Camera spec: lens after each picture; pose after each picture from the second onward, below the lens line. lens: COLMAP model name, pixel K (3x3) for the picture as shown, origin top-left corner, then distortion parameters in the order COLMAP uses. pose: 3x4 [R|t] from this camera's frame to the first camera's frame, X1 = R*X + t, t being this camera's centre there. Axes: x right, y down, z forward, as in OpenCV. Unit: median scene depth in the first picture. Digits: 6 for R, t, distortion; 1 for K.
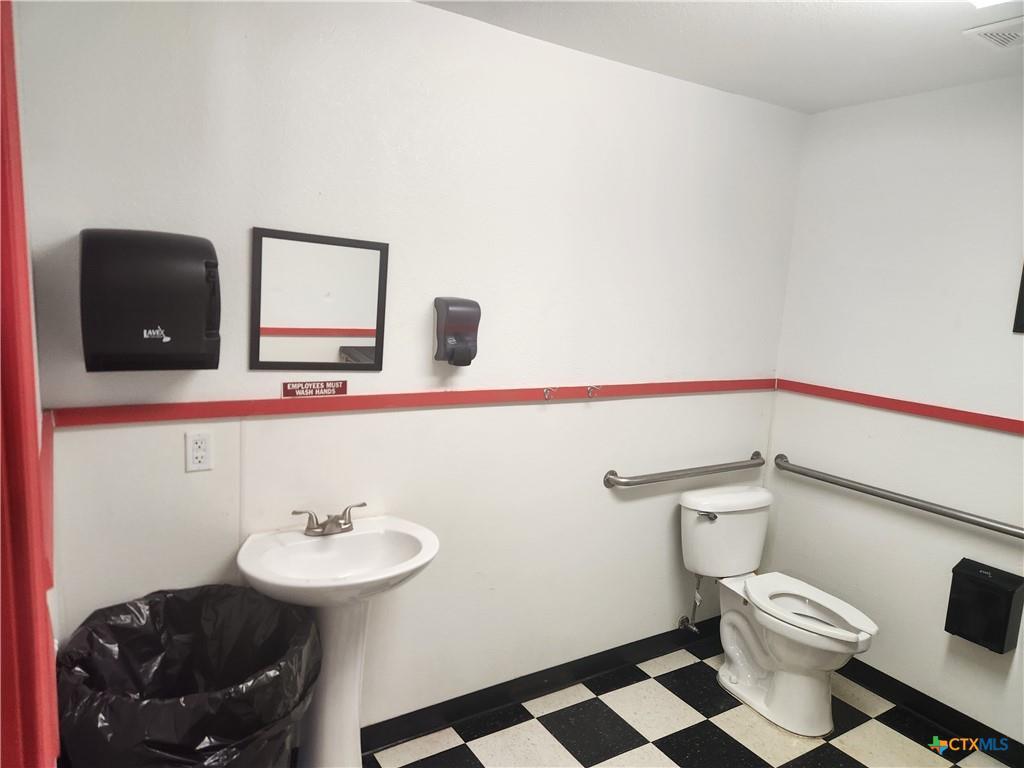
lens RADIAL K [[692.5, 0, 510.1], [0, 692.5, 389.6], [0, 0, 1]] dist [0.039037, -0.005783]
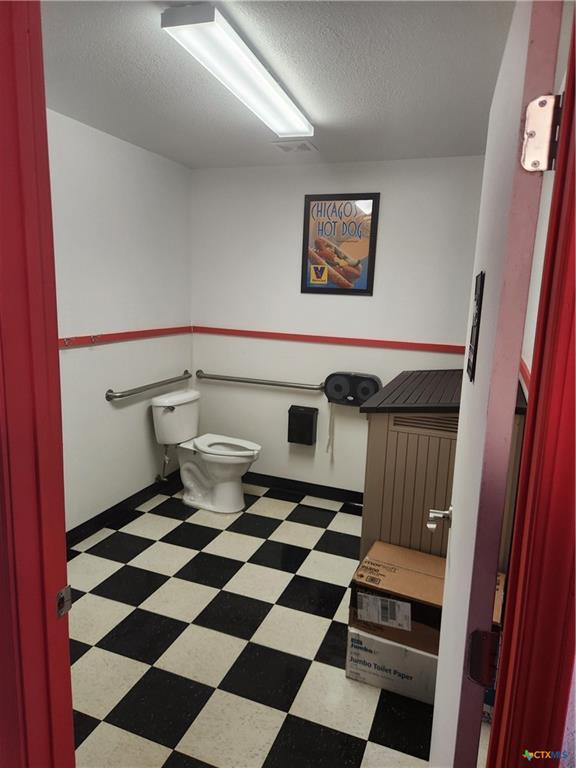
lens RADIAL K [[519.4, 0, 288.0], [0, 519.4, 384.0], [0, 0, 1]] dist [0.039037, -0.005783]
pose [[0.806109, -0.136184, 0.575883, -0.201222], [0.099603, 0.990500, 0.094810, 0.030970], [-0.583324, -0.019068, 0.812016, -0.193128]]
